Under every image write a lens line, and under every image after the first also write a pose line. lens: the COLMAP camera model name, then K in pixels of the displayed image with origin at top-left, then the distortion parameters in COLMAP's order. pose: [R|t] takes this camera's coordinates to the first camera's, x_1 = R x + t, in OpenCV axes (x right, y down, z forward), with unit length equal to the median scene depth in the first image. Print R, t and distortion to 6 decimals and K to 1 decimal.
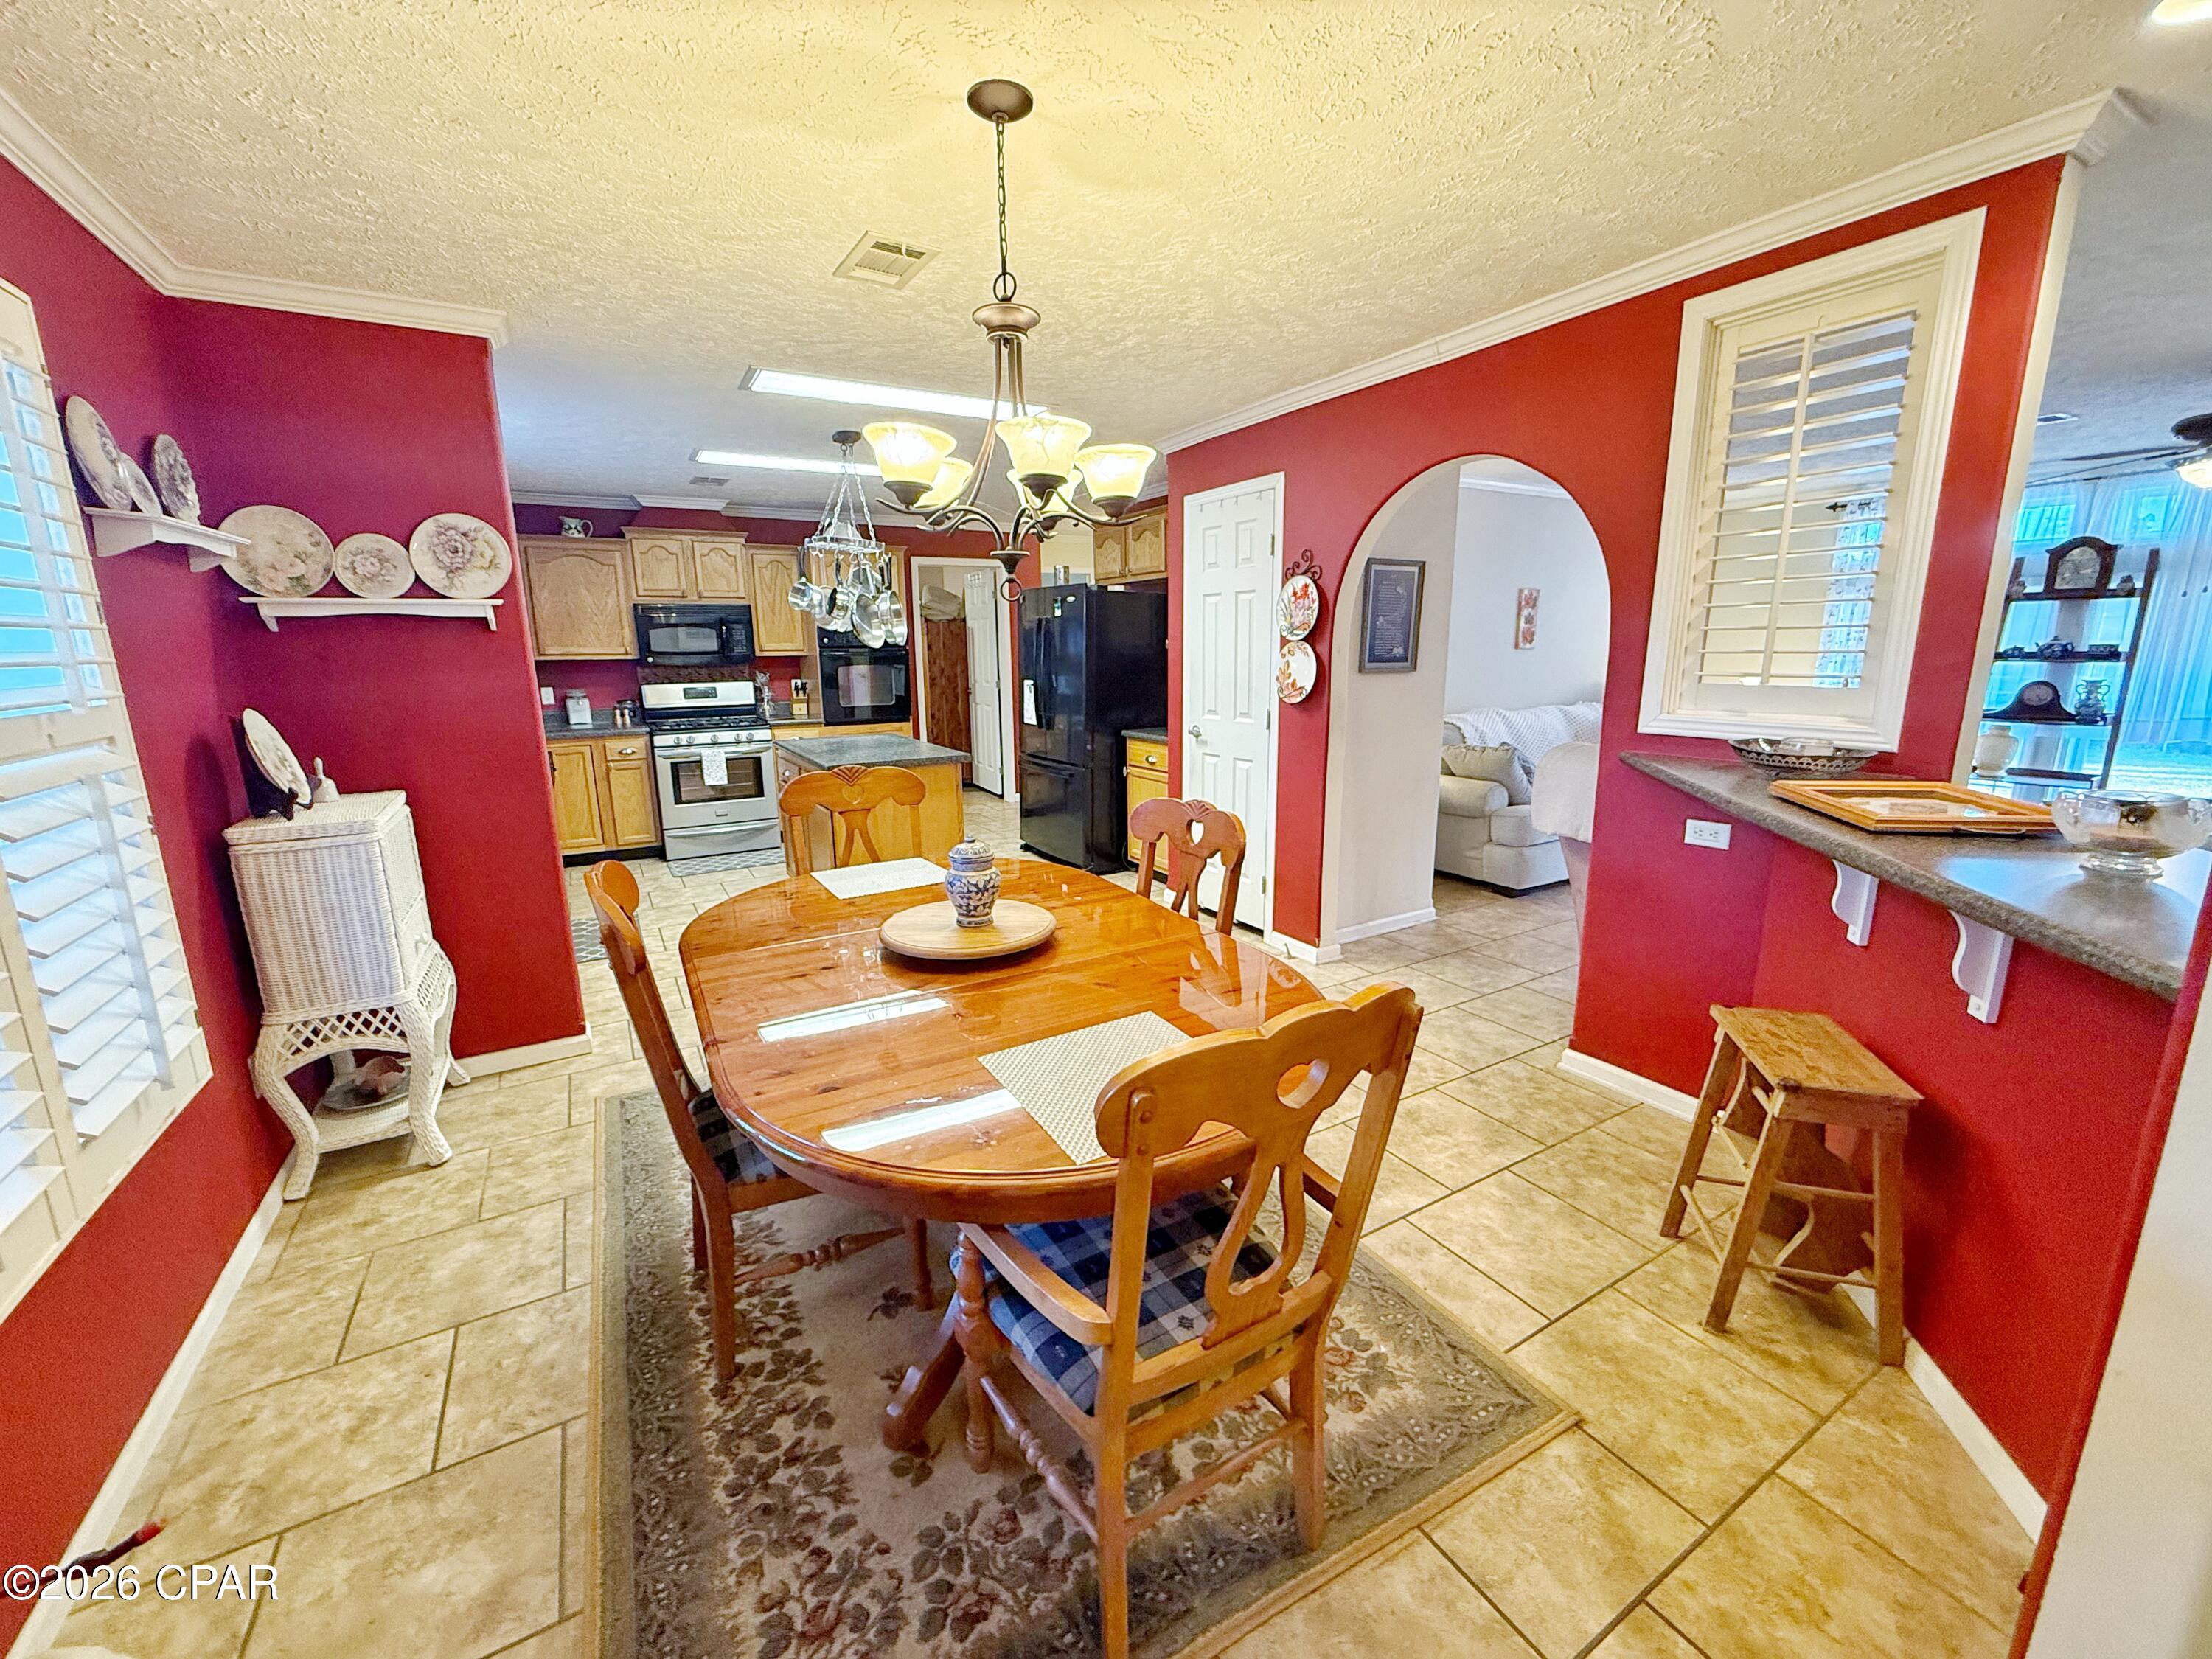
lens RADIAL K [[878.4, 0, 1102.4], [0, 878.4, 831.2], [0, 0, 1]] dist [0.001843, -0.000727]
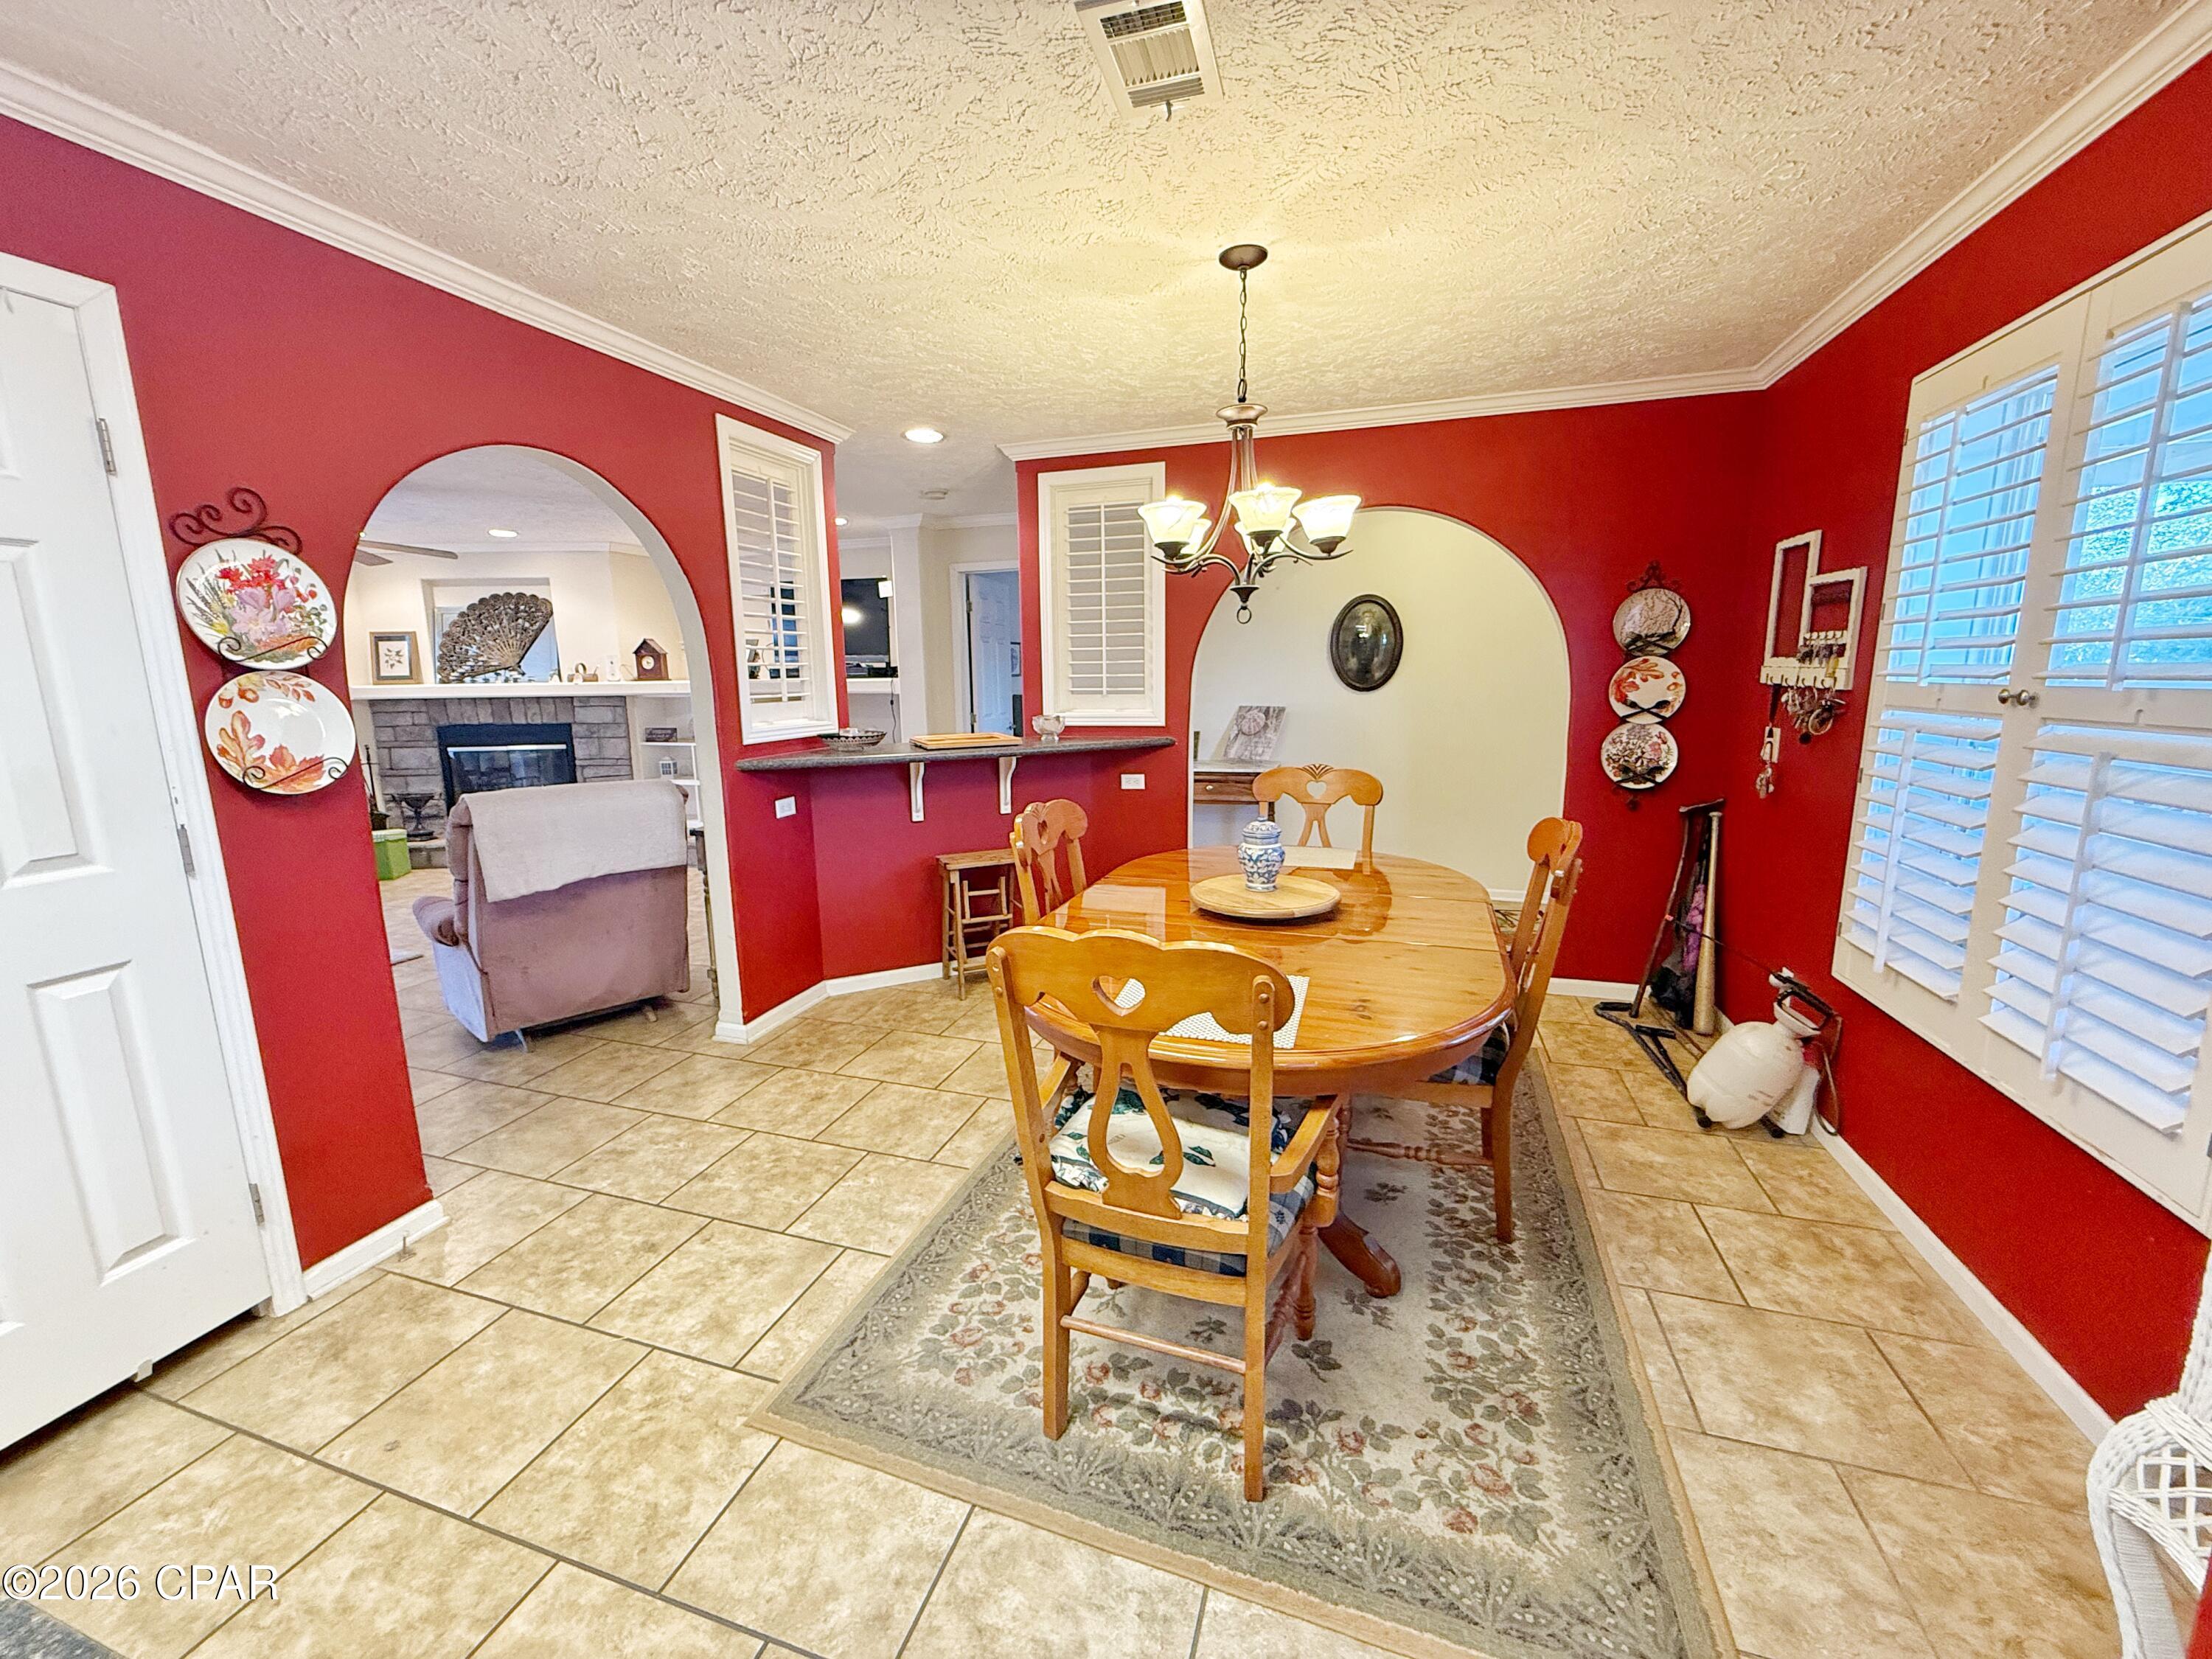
lens RADIAL K [[878.4, 0, 1101.0], [0, 878.4, 828.4], [0, 0, 1]] dist [0.001843, -0.000727]
pose [[-0.661142, -0.107500, 0.742520, -0.459087], [0.183262, 0.936564, 0.298770, -0.192135], [-0.727535, 0.333605, -0.599501, 0.967627]]
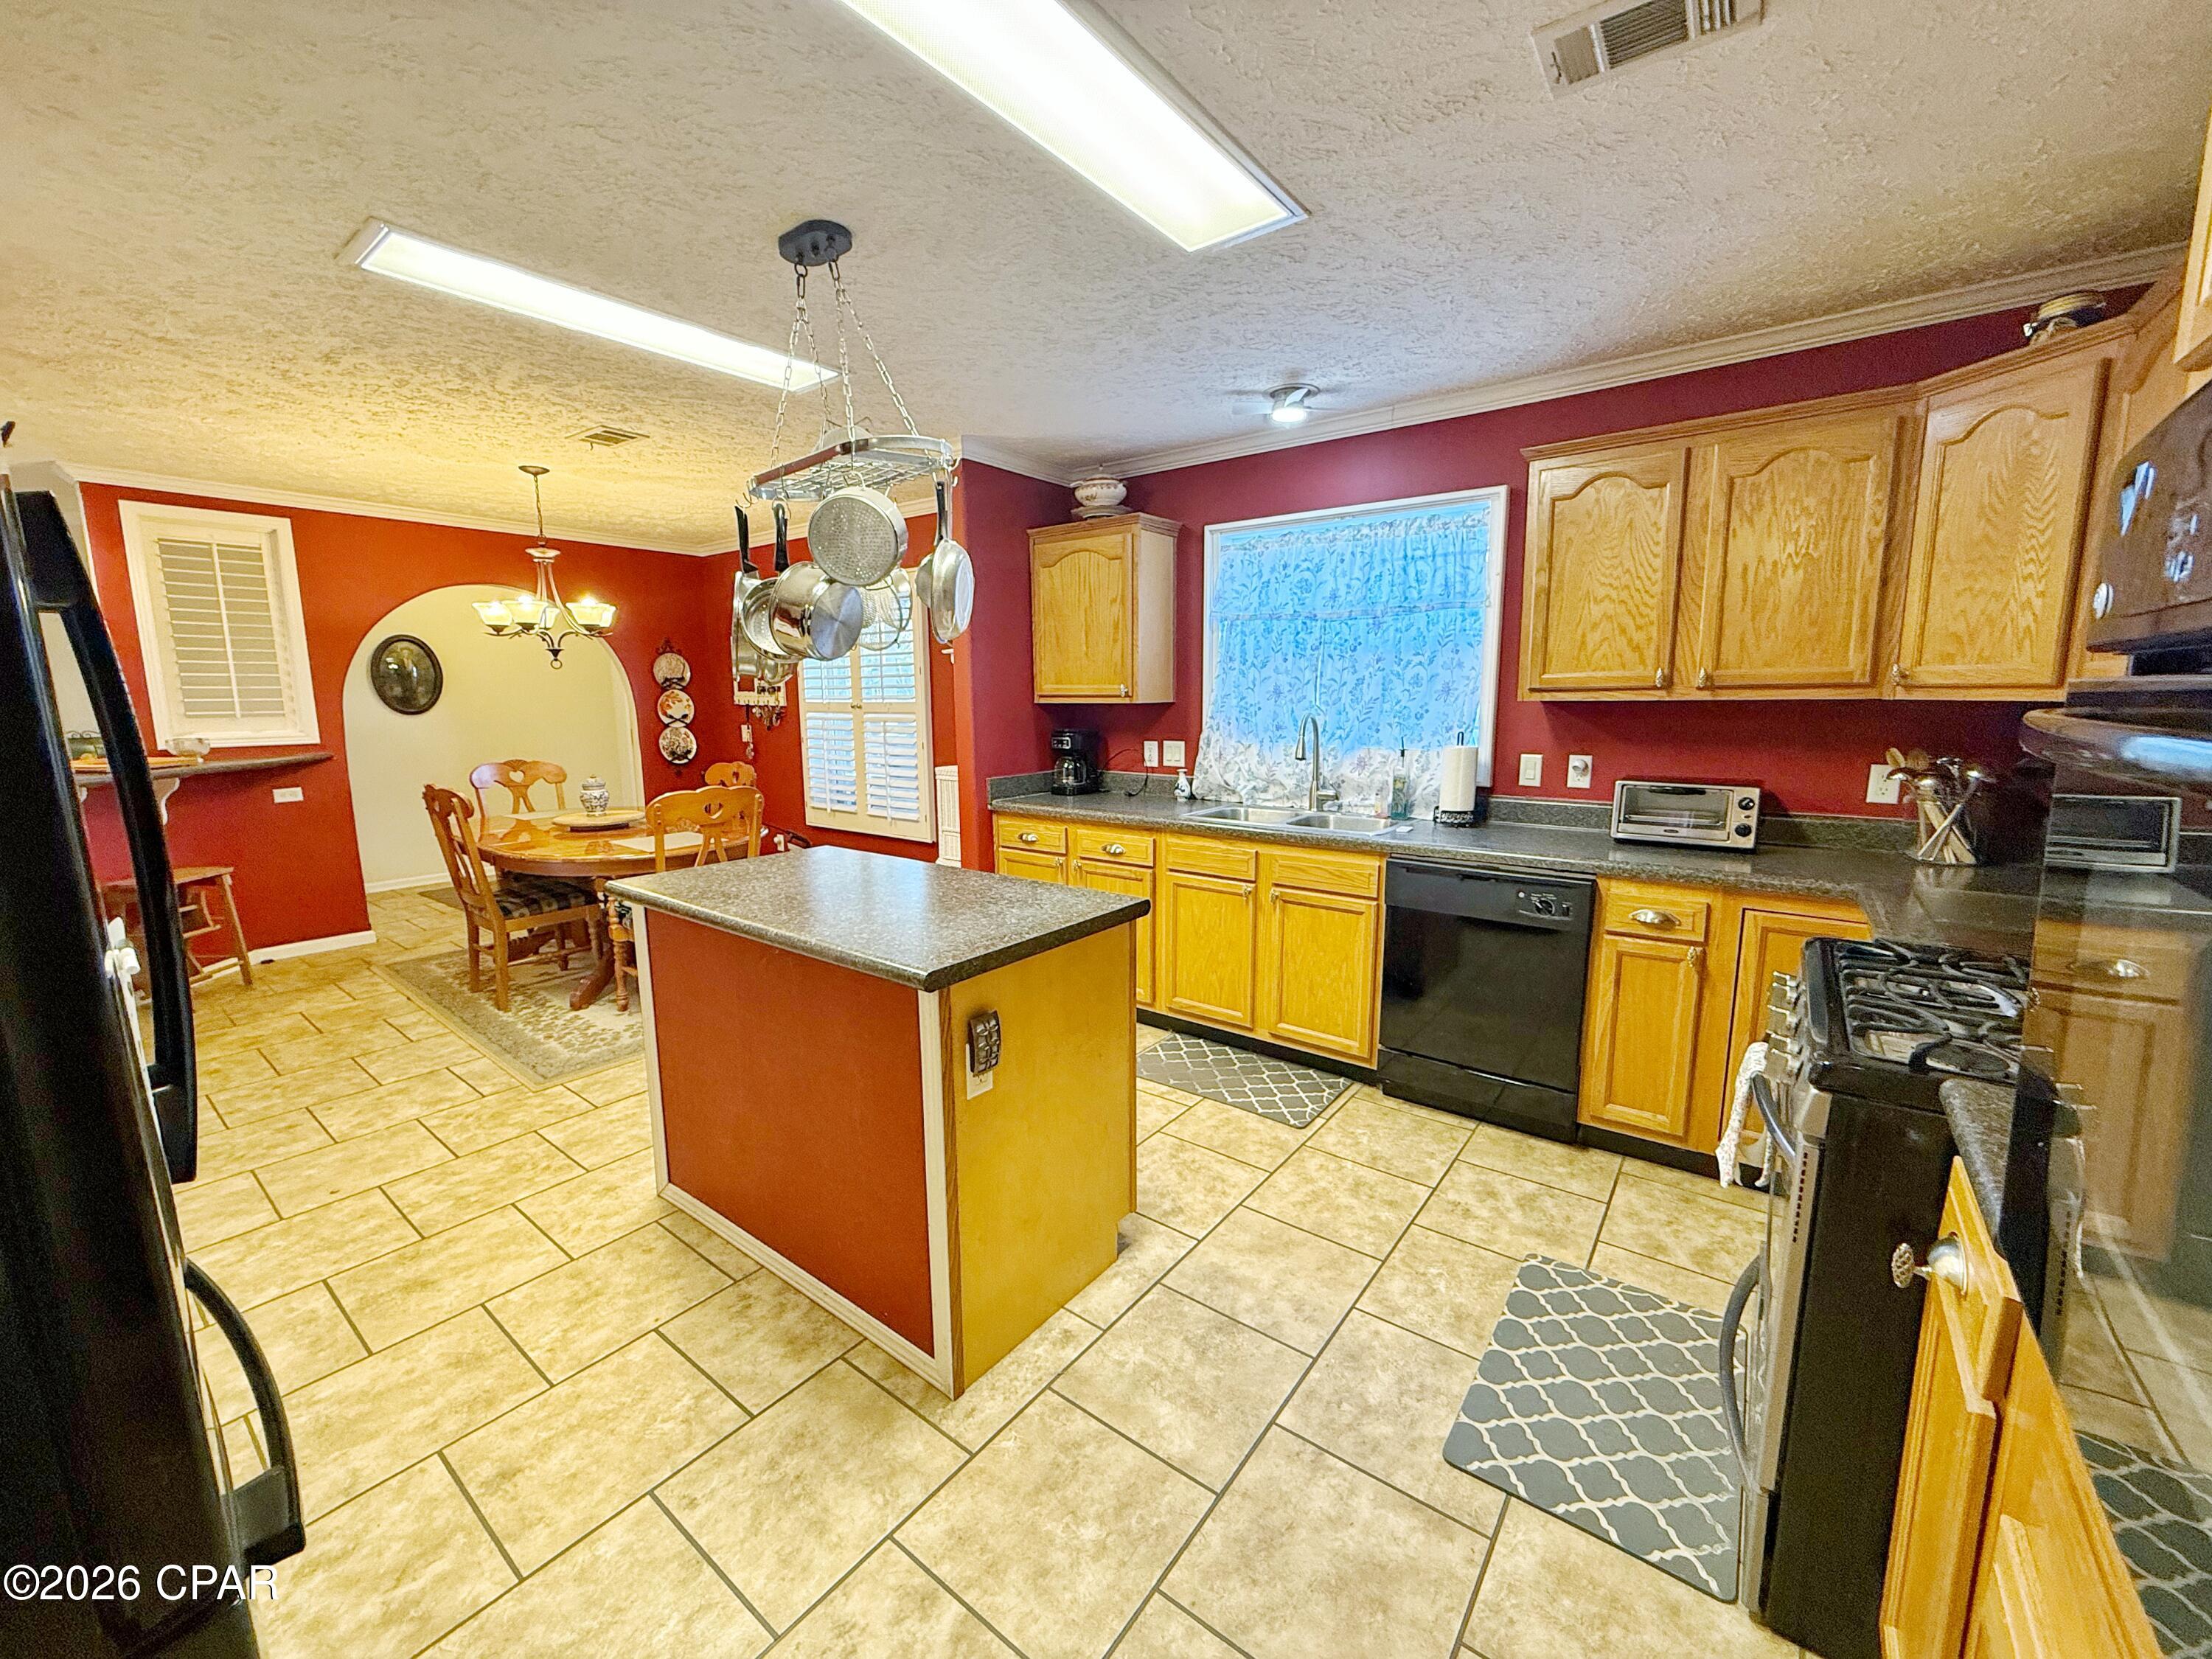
lens RADIAL K [[878.4, 0, 1099.2], [0, 878.4, 828.1], [0, 0, 1]] dist [0.001843, -0.000727]
pose [[-0.925971, 0.077088, -0.369641, -0.258689], [-0.061770, 0.934825, 0.349695, -0.359930], [0.372507, 0.346640, -0.860859, 1.725054]]
